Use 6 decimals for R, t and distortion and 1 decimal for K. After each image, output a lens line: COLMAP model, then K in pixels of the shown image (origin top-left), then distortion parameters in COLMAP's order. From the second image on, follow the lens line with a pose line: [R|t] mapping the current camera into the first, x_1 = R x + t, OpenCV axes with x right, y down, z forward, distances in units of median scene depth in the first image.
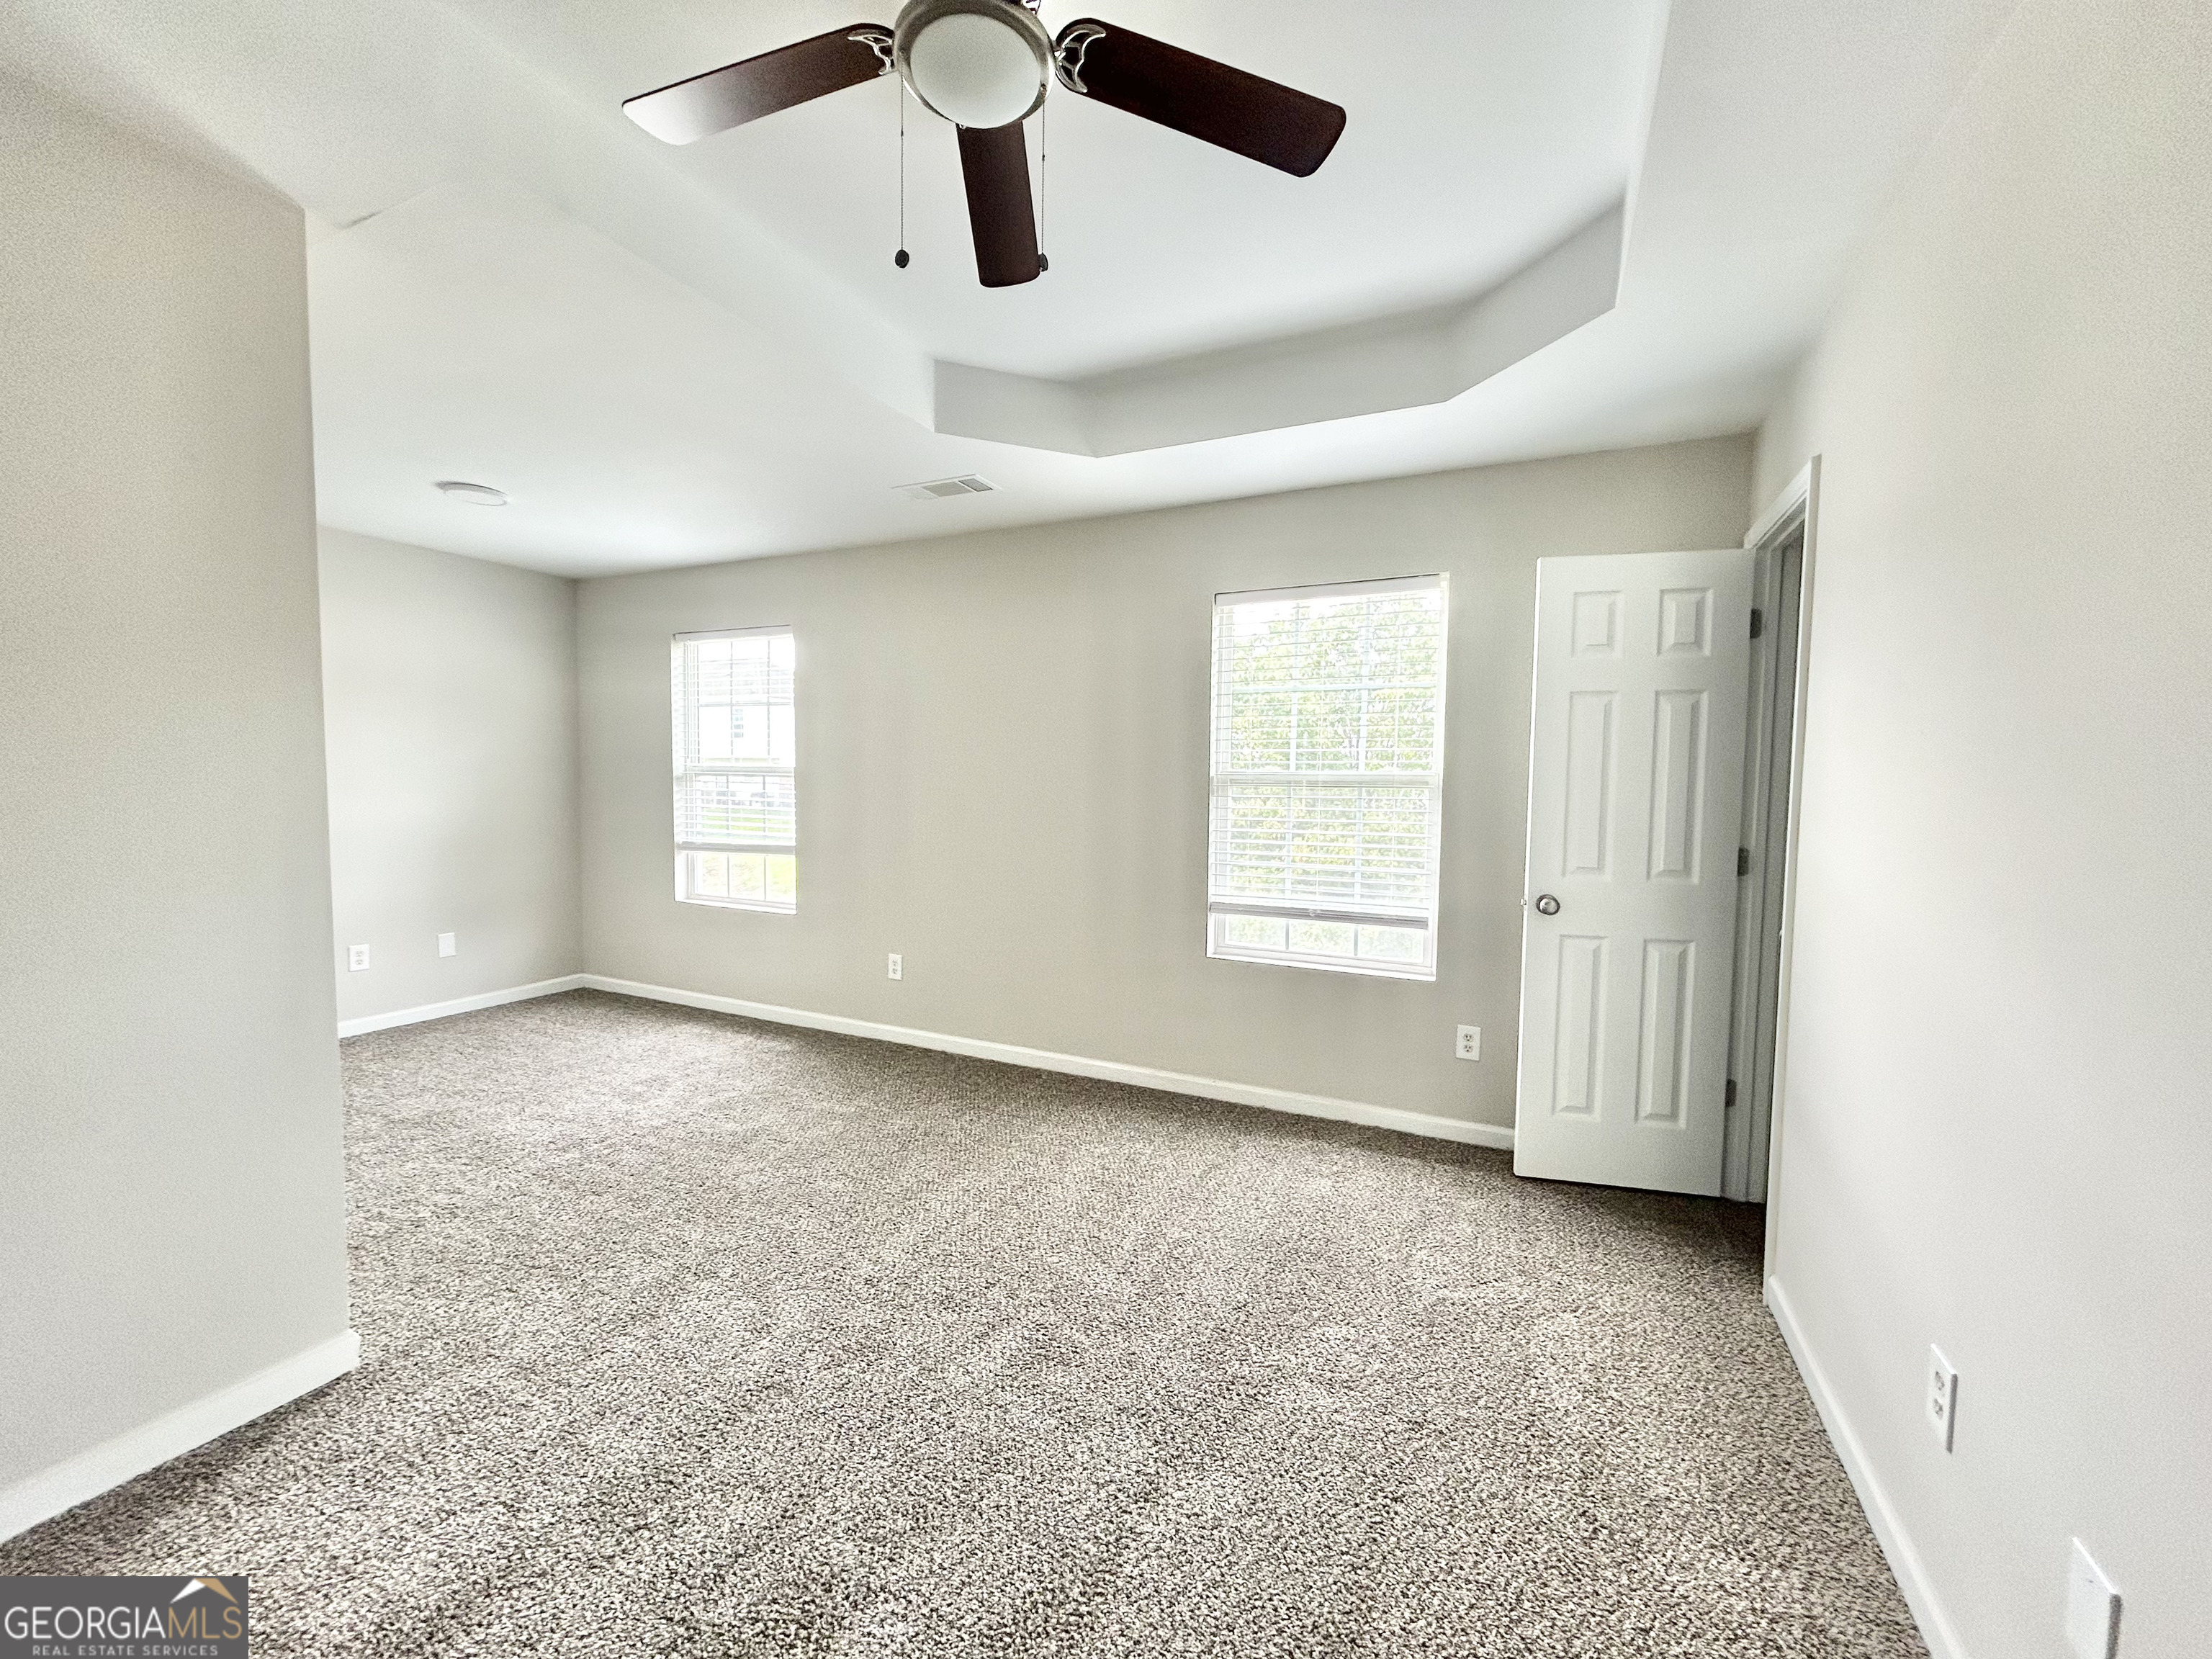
lens RADIAL K [[892.2, 0, 1106.0], [0, 892.2, 829.5], [0, 0, 1]] dist [0.001474, 0.000594]
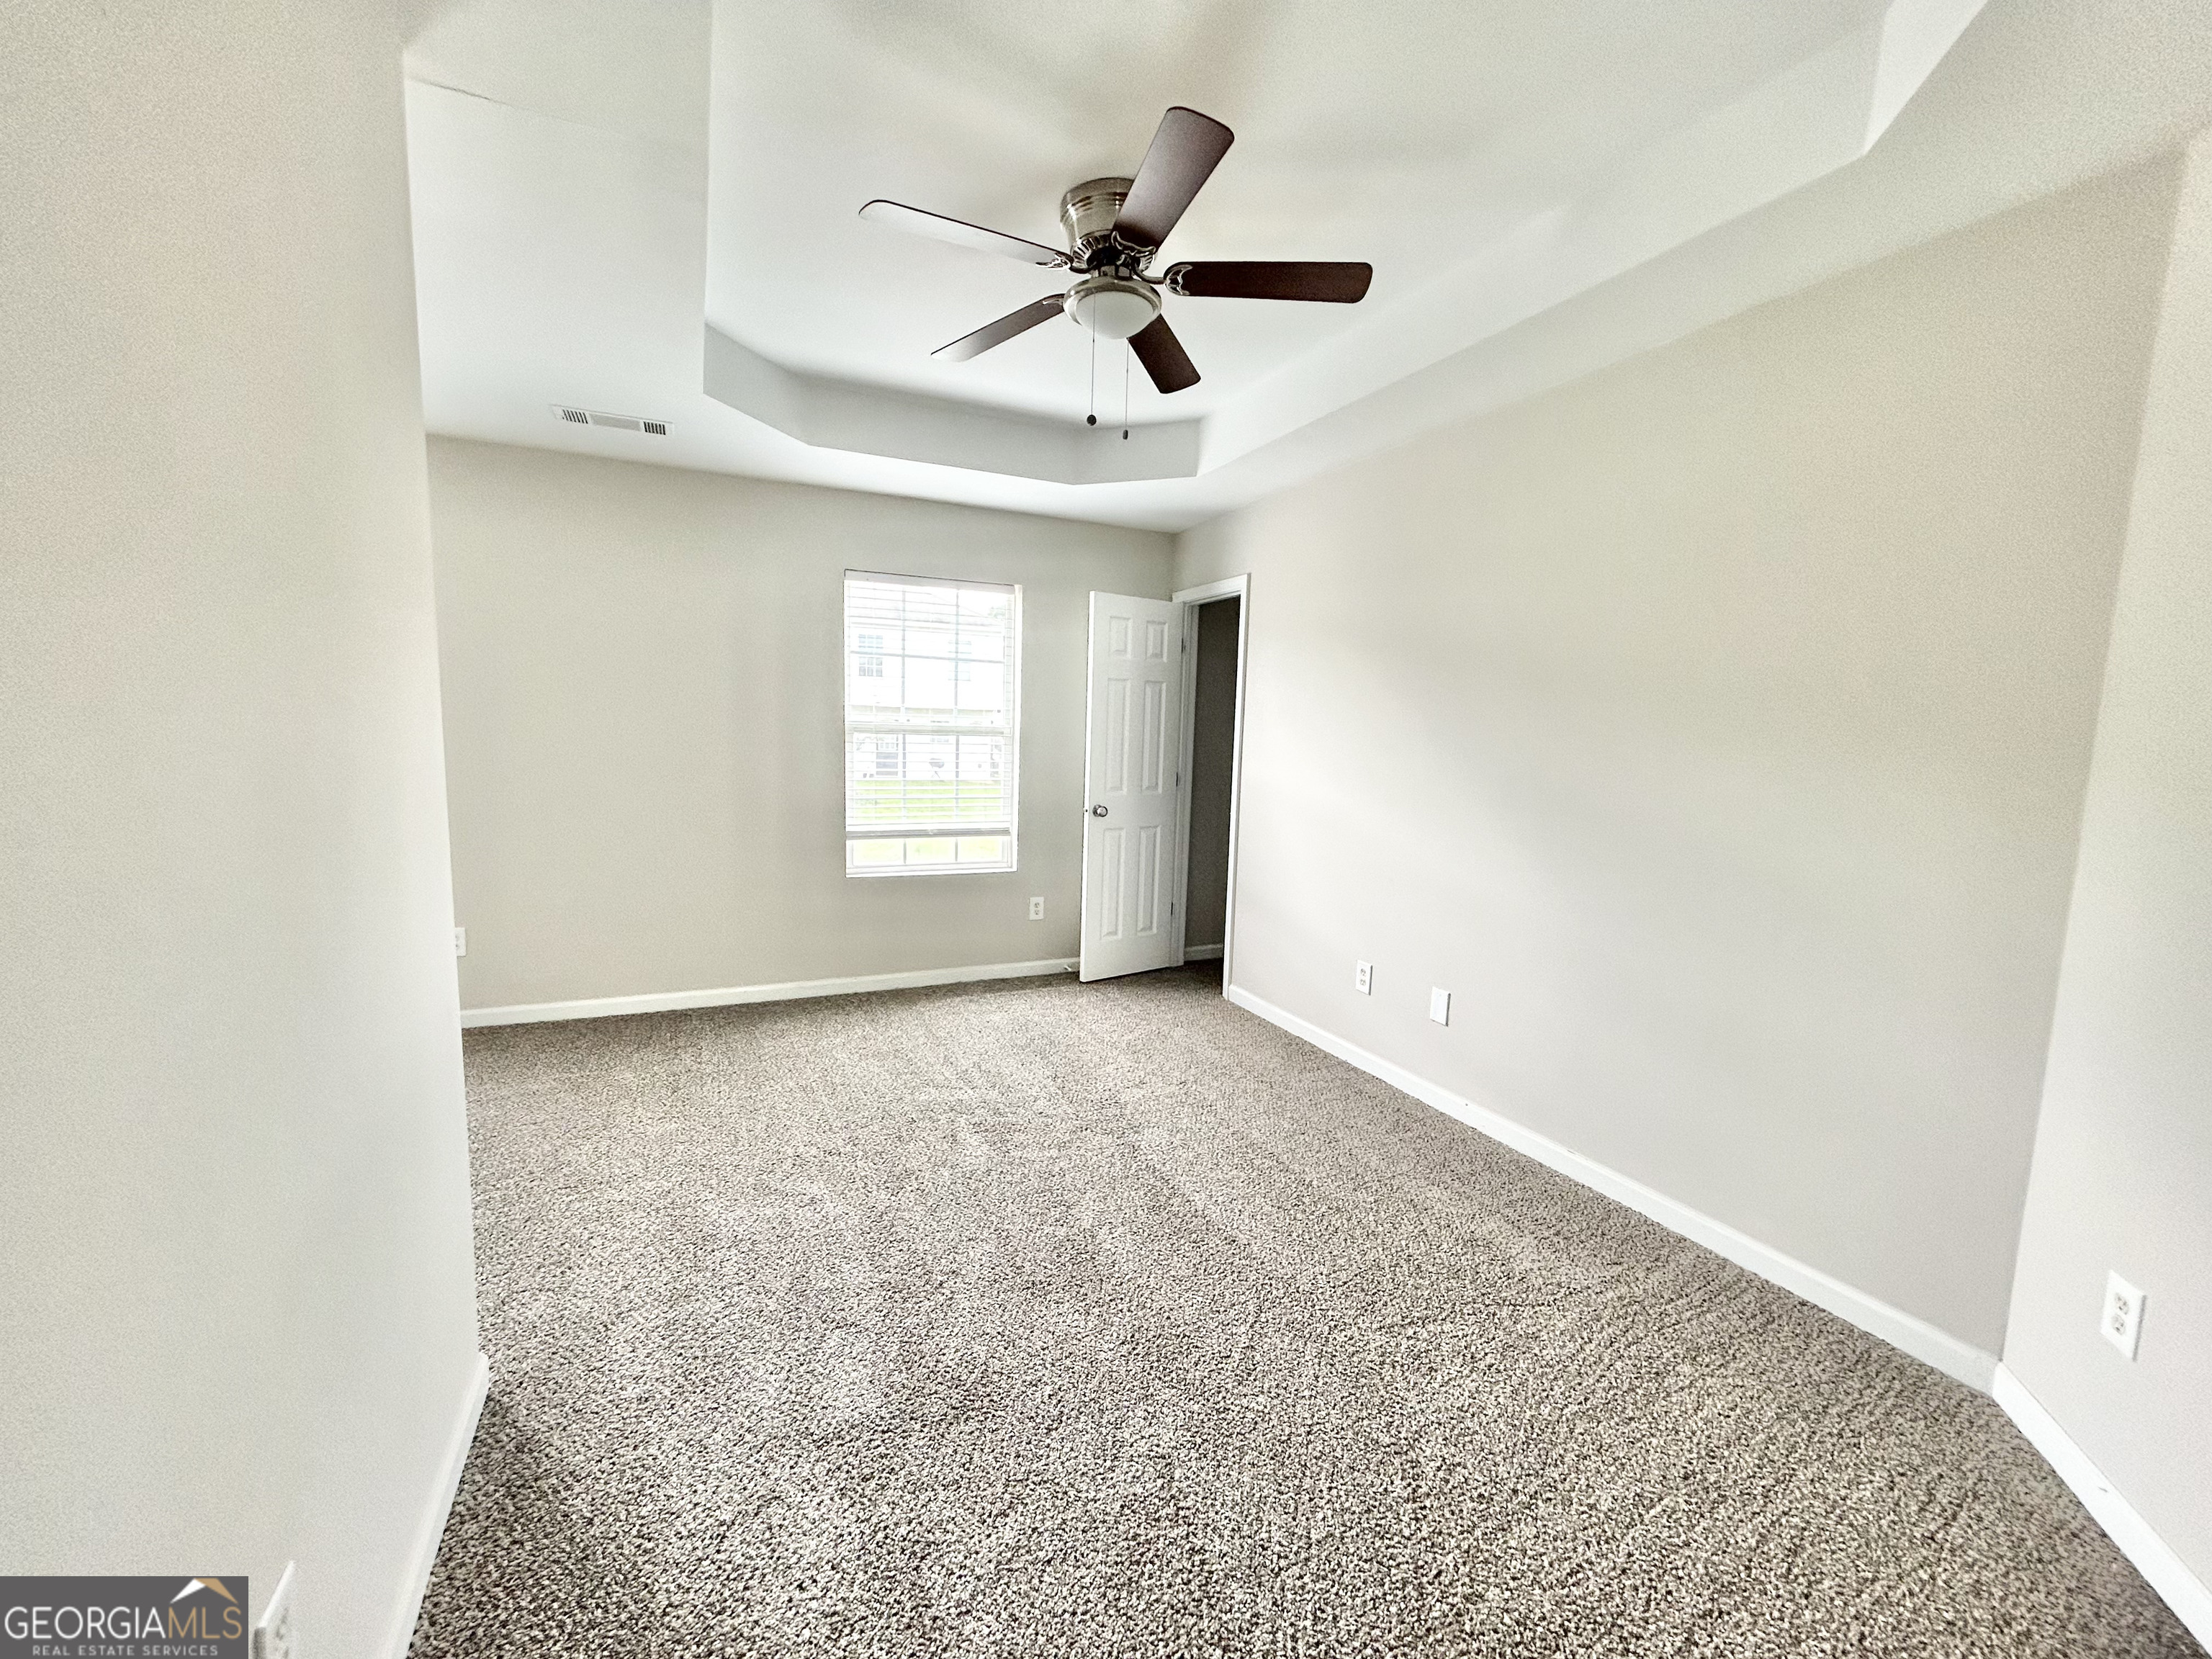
lens RADIAL K [[892.2, 0, 1106.0], [0, 892.2, 829.5], [0, 0, 1]] dist [0.001474, 0.000594]
pose [[0.635533, -0.081823, 0.767726, -0.681924], [0.020173, 0.995789, 0.089431, -0.024551], [-0.771810, -0.041349, 0.634507, -0.030241]]
